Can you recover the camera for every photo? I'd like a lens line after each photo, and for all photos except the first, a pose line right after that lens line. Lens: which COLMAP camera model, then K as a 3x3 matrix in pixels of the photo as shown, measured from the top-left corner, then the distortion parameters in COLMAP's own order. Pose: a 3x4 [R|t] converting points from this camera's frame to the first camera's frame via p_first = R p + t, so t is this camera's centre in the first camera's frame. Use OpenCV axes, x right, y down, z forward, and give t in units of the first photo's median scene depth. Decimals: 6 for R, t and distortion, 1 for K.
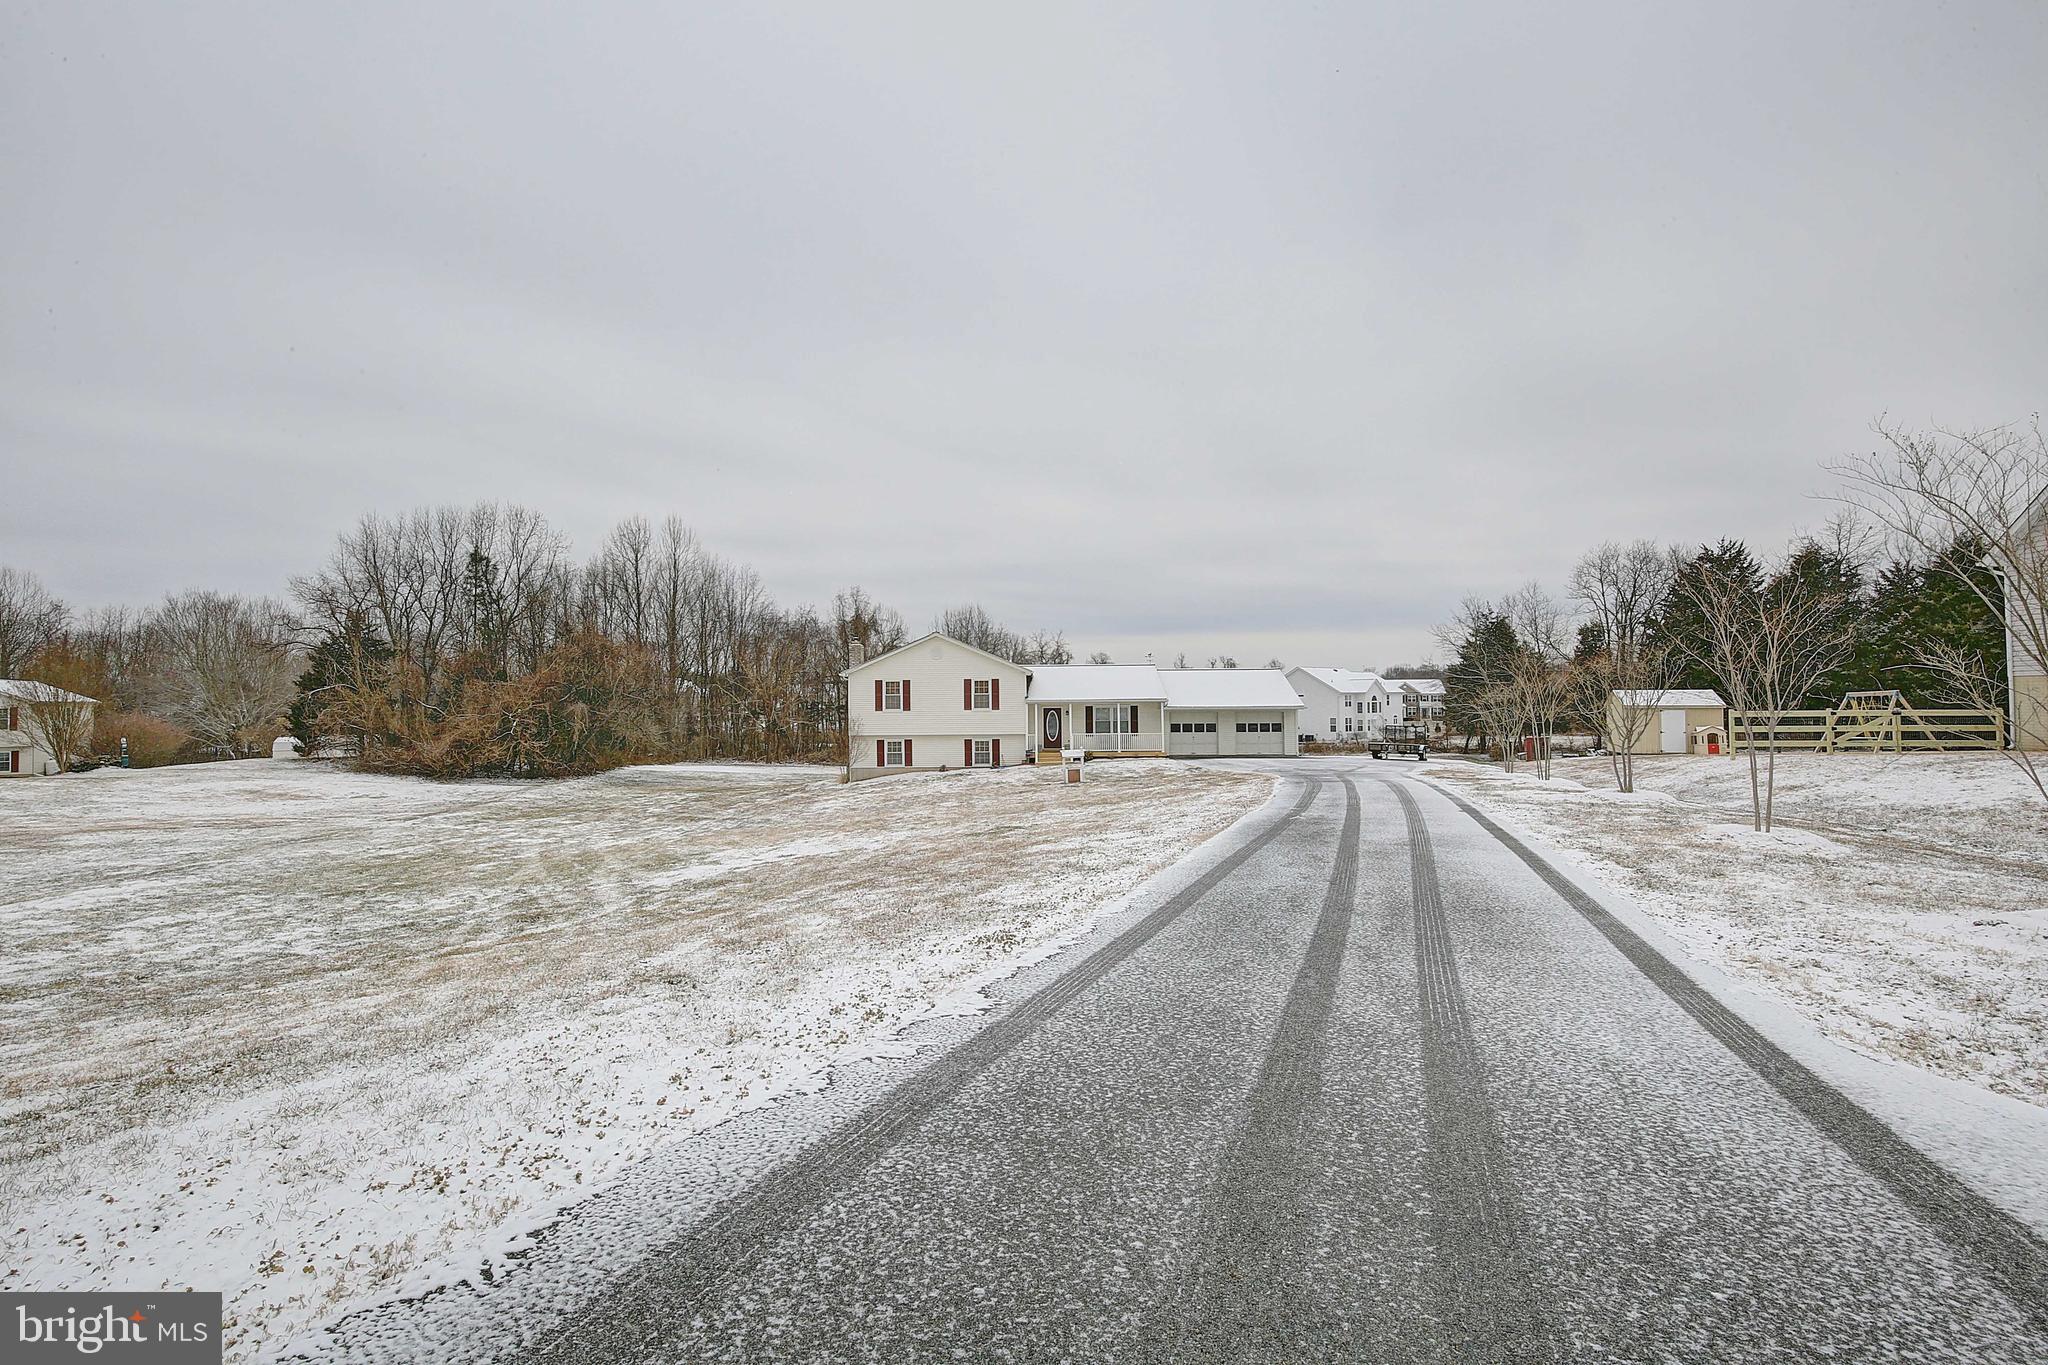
lens RADIAL K [[940.7, 0, 1029.8], [0, 940.7, 682.3], [0, 0, 1]] dist [-0.037293, 0.004408]
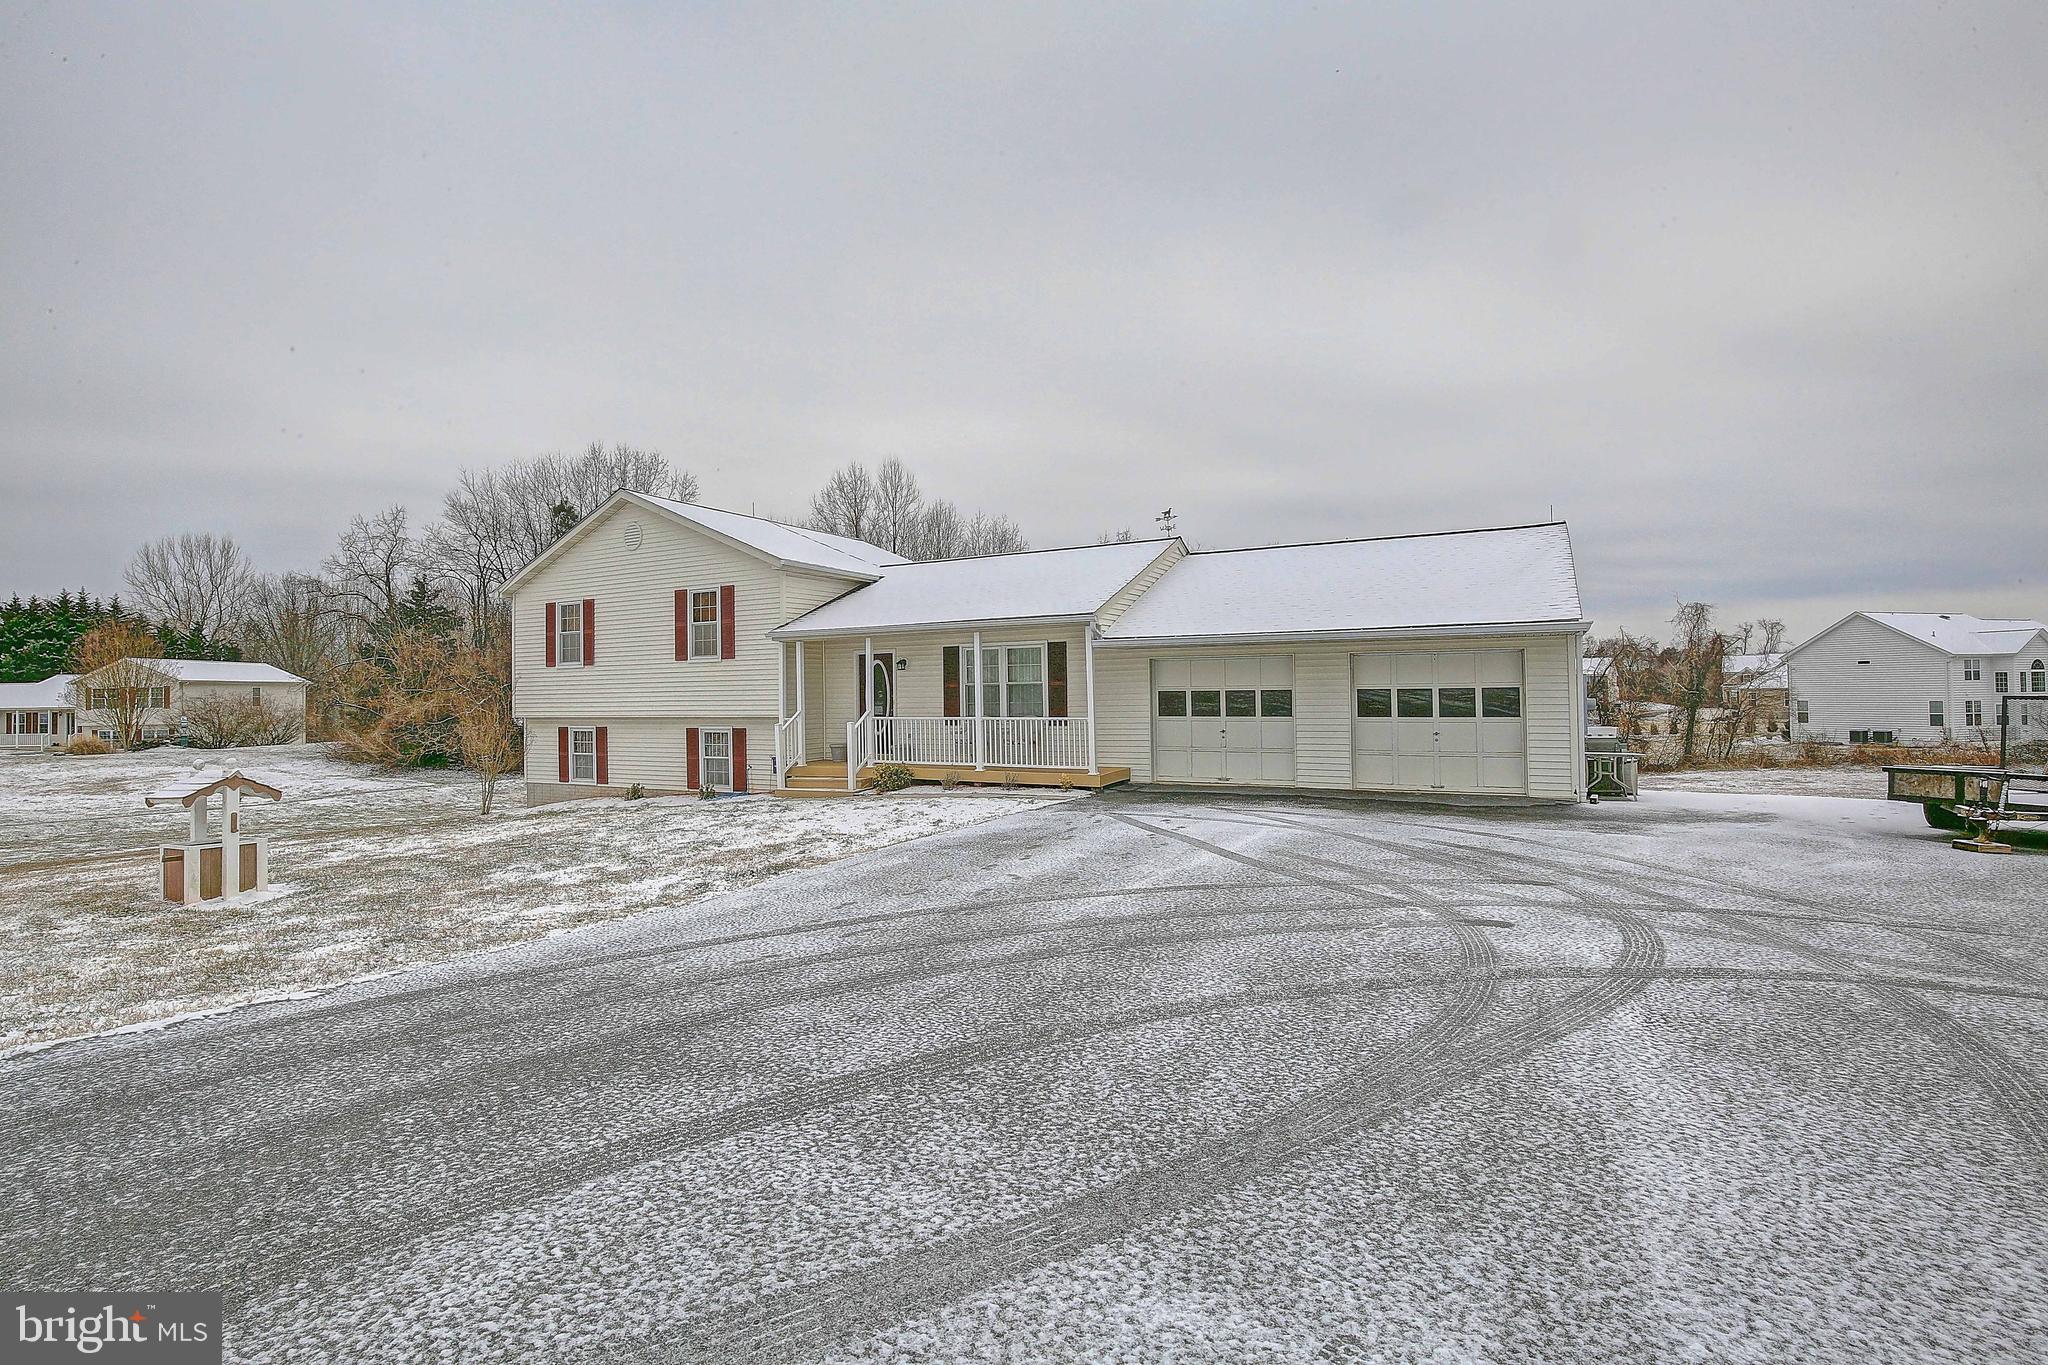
lens RADIAL K [[940.7, 0, 1015.7], [0, 940.7, 682.9], [0, 0, 1]] dist [-0.037293, 0.004408]
pose [[0.874879, -0.009661, -0.484245, 0.276963], [0.015277, 0.999854, 0.007653, 0.038265], [0.484100, -0.014093, 0.874899, 0.687366]]
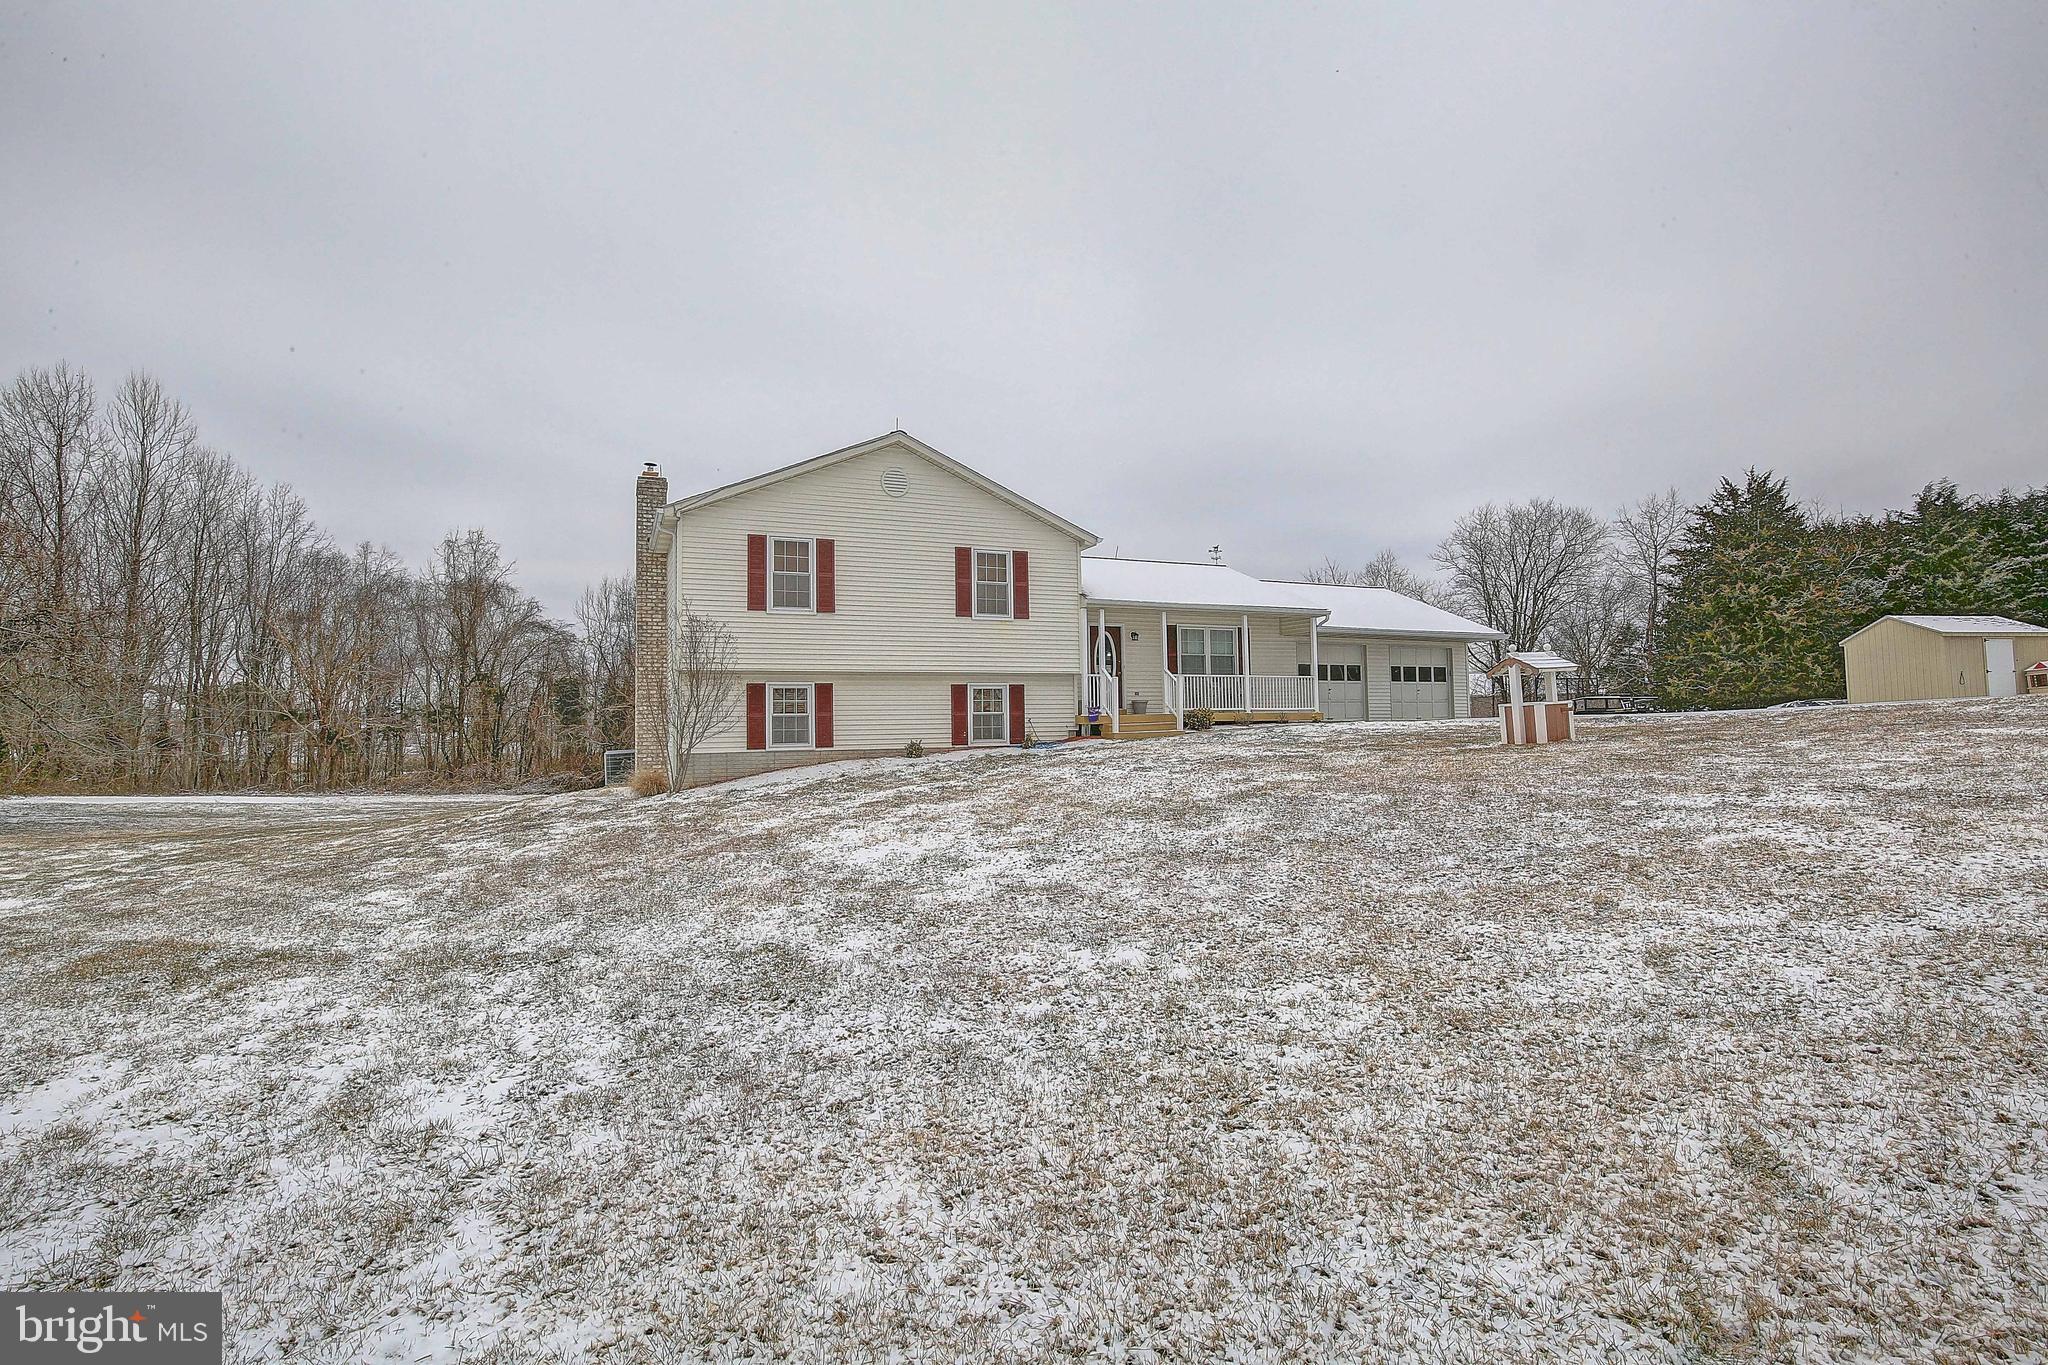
lens RADIAL K [[940.7, 0, 1024.5], [0, 940.7, 680.9], [0, 0, 1]] dist [-0.037293, 0.004408]
pose [[0.918246, 0.013107, 0.395794, -0.211143], [0.000484, 0.999414, -0.034220, 0.073607], [-0.396010, 0.031614, 0.917702, 0.579330]]
